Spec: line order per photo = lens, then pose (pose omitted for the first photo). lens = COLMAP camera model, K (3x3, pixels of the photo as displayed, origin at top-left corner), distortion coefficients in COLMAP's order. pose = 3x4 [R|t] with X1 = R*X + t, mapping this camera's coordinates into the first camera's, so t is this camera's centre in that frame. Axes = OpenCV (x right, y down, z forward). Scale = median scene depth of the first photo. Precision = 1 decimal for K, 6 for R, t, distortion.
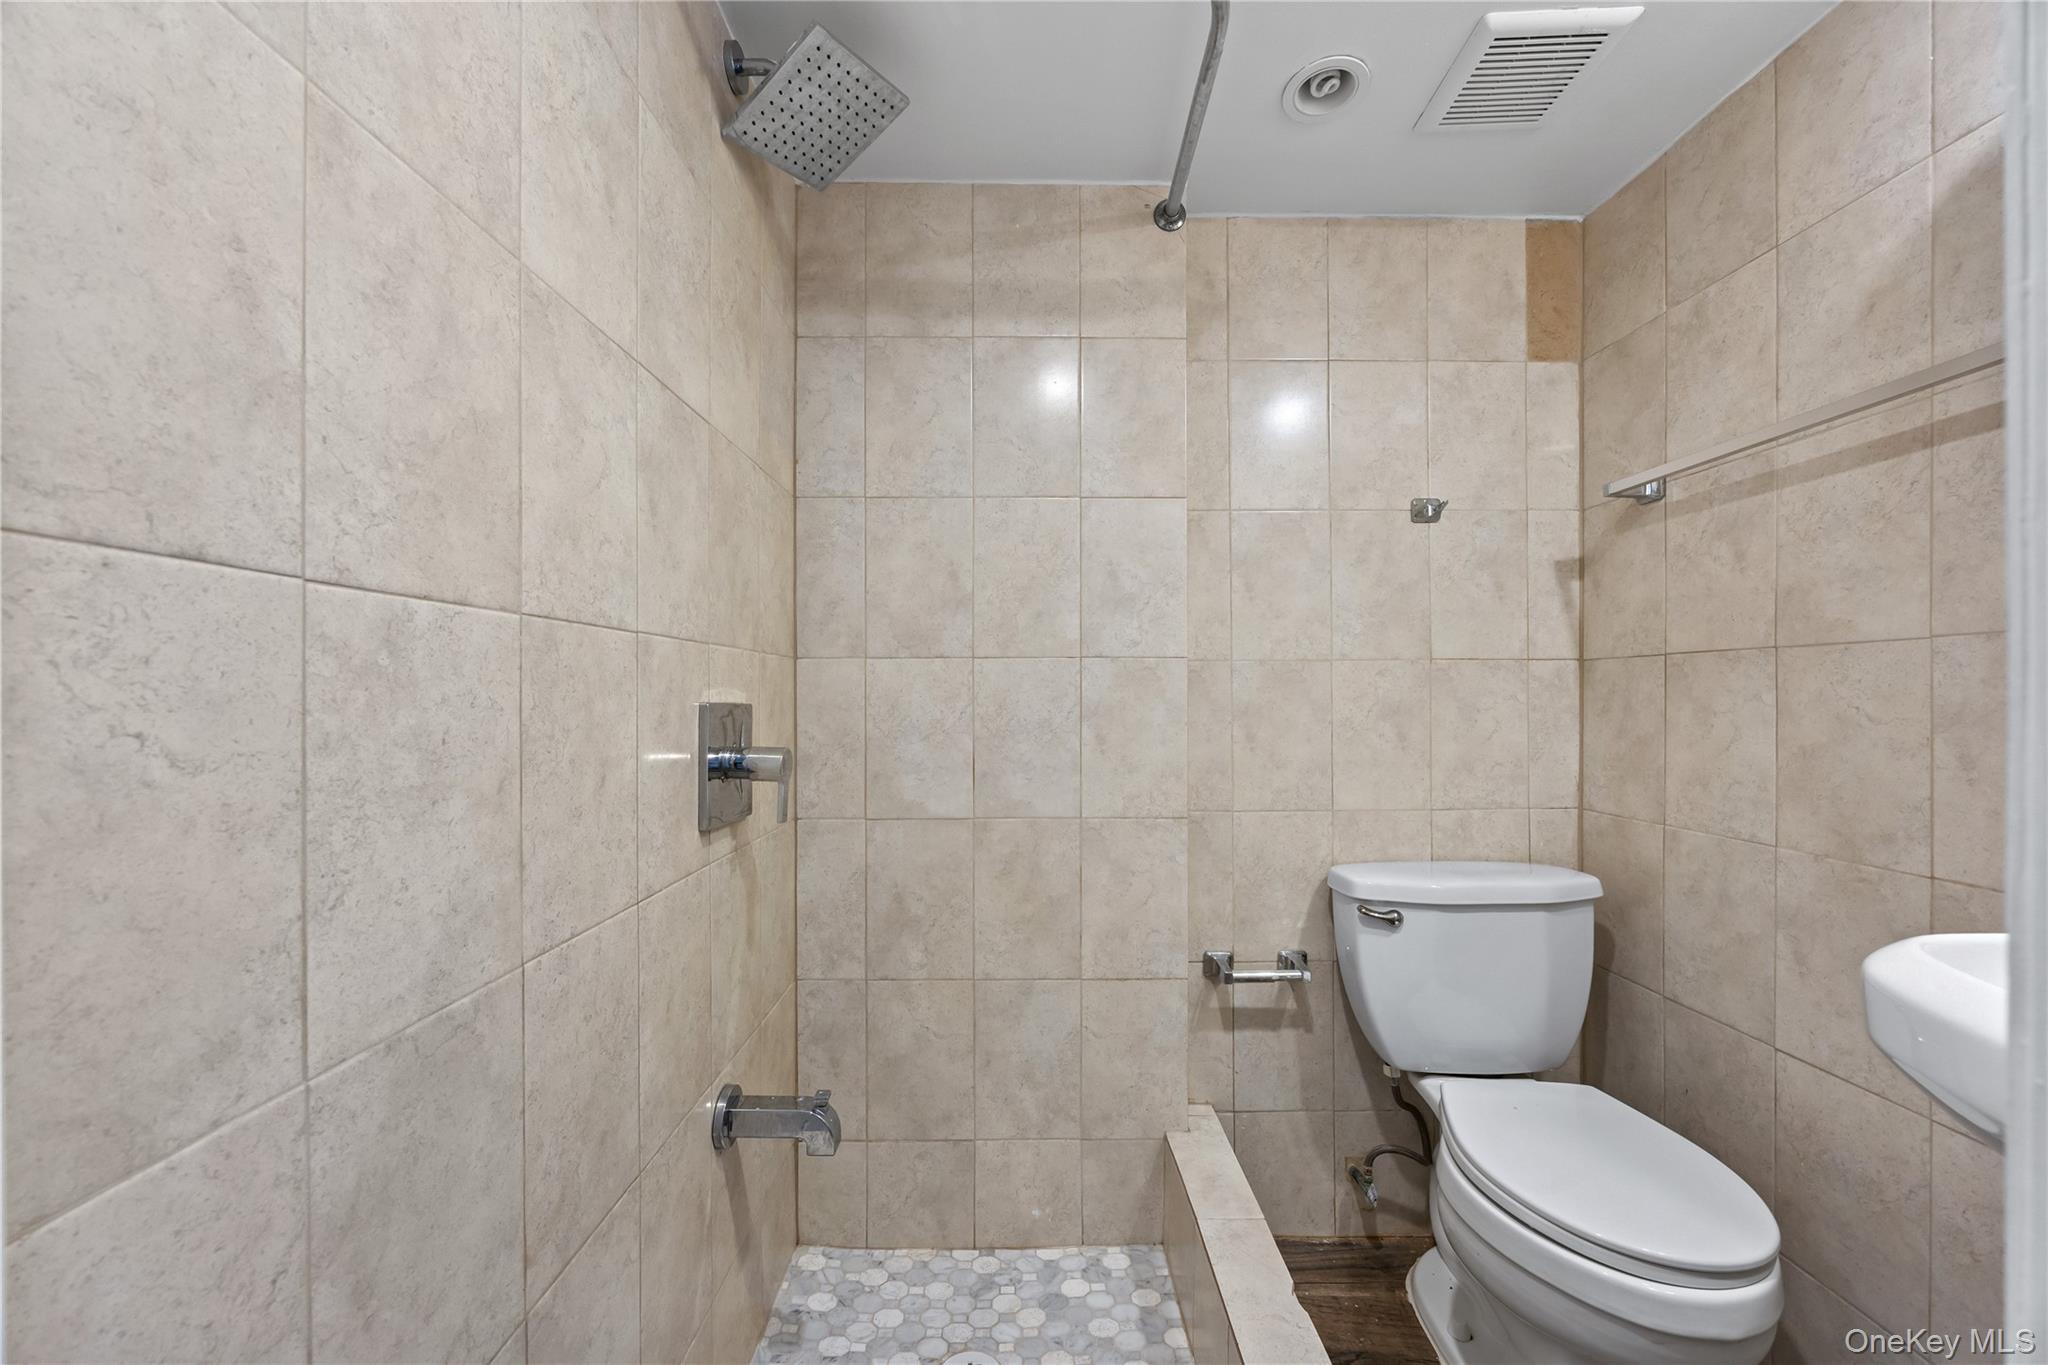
lens RADIAL K [[827.5, 0, 1024.0], [0, 827.5, 682.5], [0, 0, 1]] dist [0.000752, 0.000032]
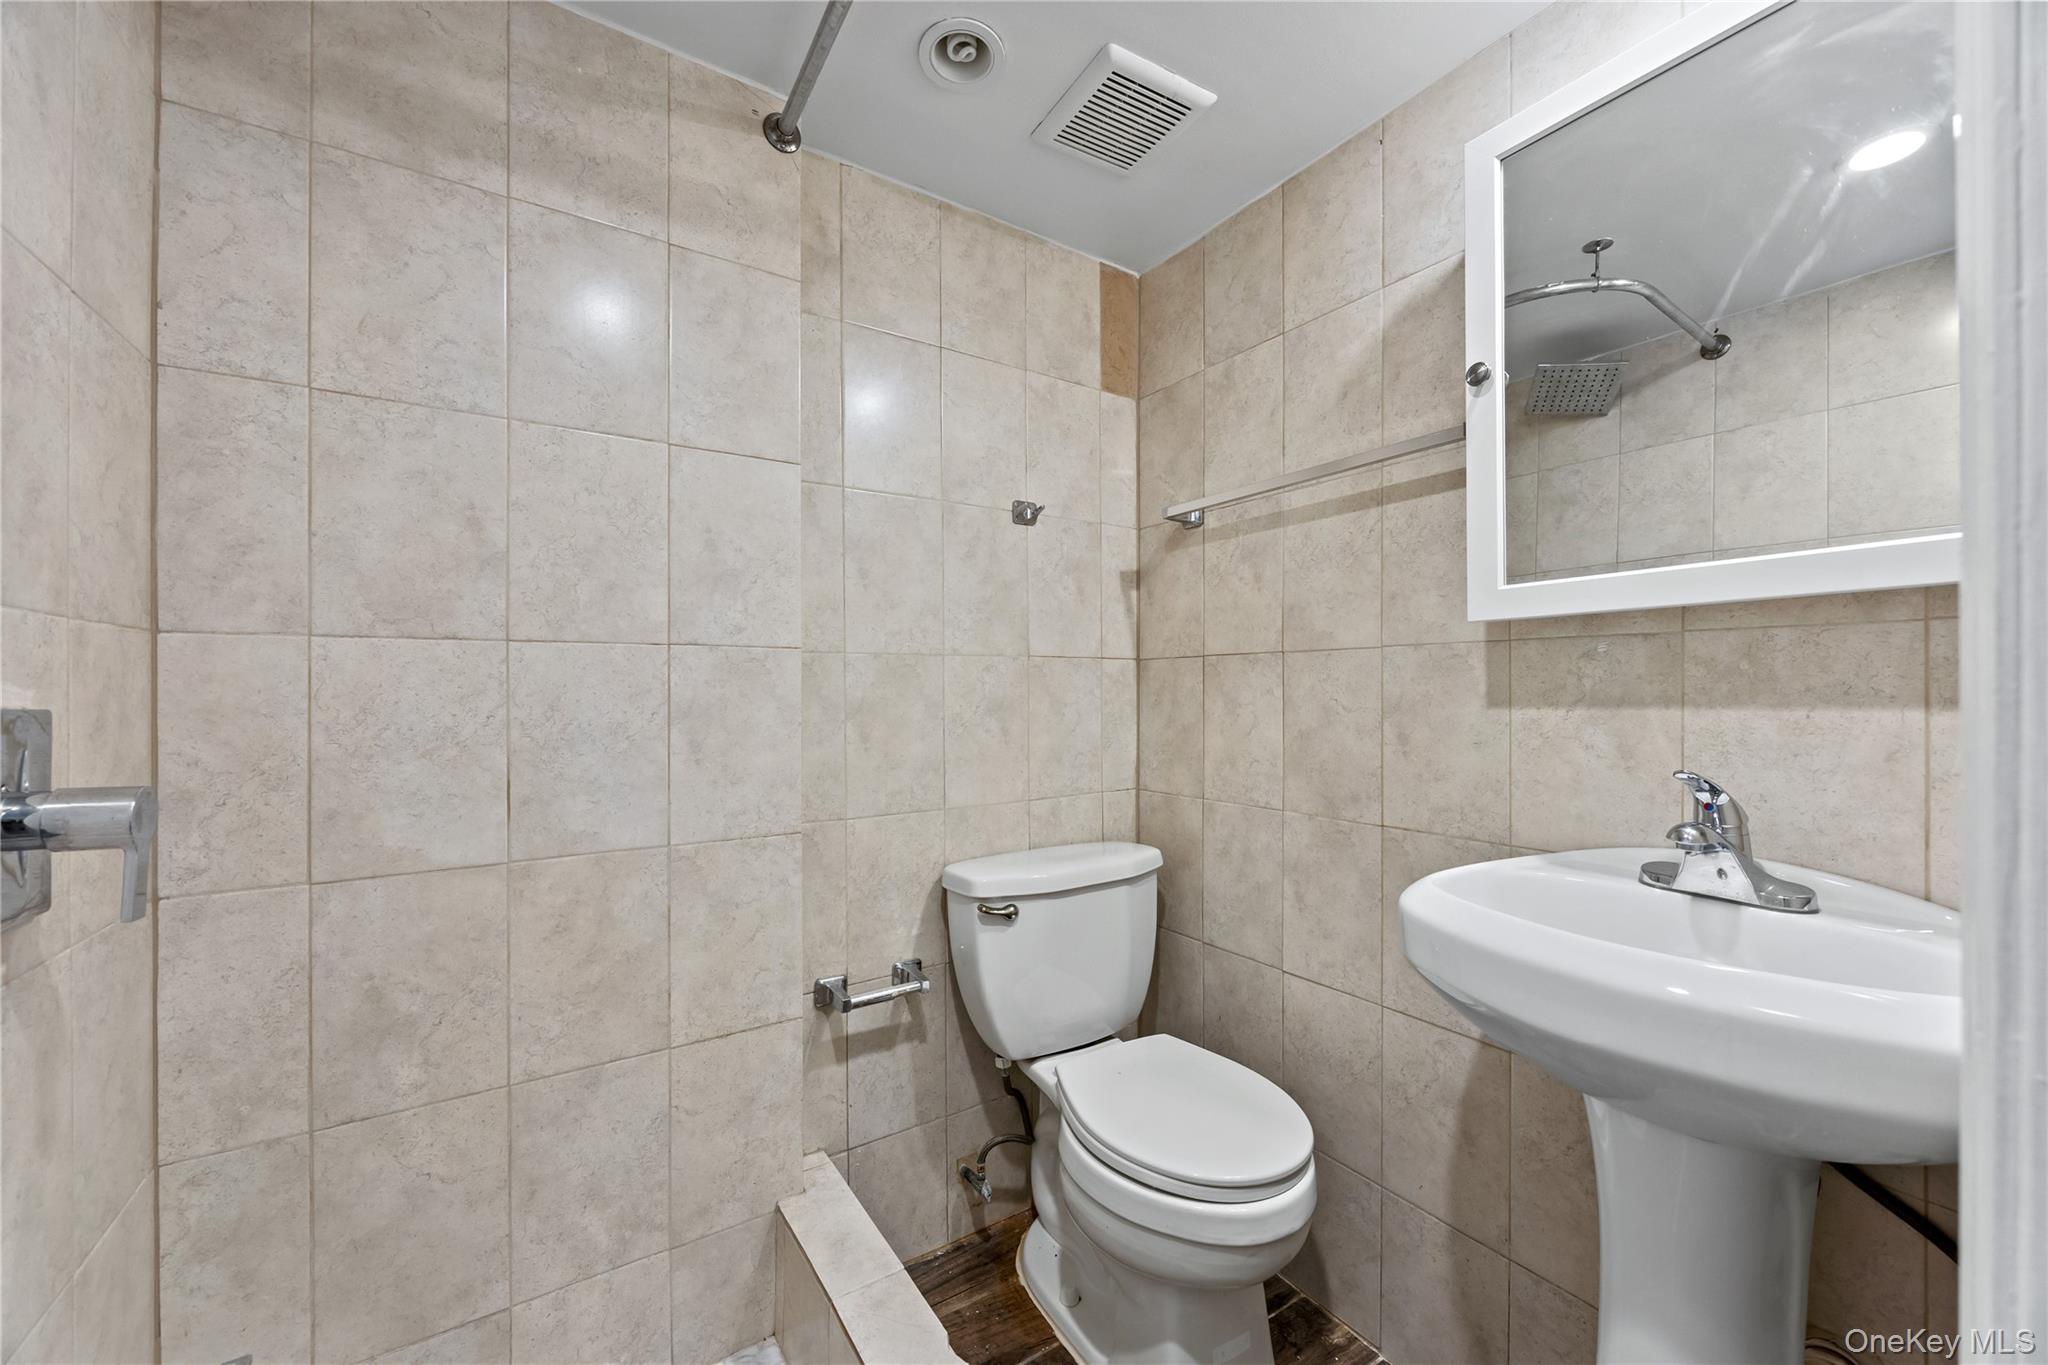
lens RADIAL K [[796.1, 0, 1027.3], [0, 796.1, 681.7], [0, 0, 1]] dist [-0.002012, -0.000080]
pose [[0.831981, 0.003382, 0.554794, -0.069791], [-0.006489, 0.999972, 0.003635, 0.000568], [-0.554767, -0.006625, 0.831980, 0.171974]]
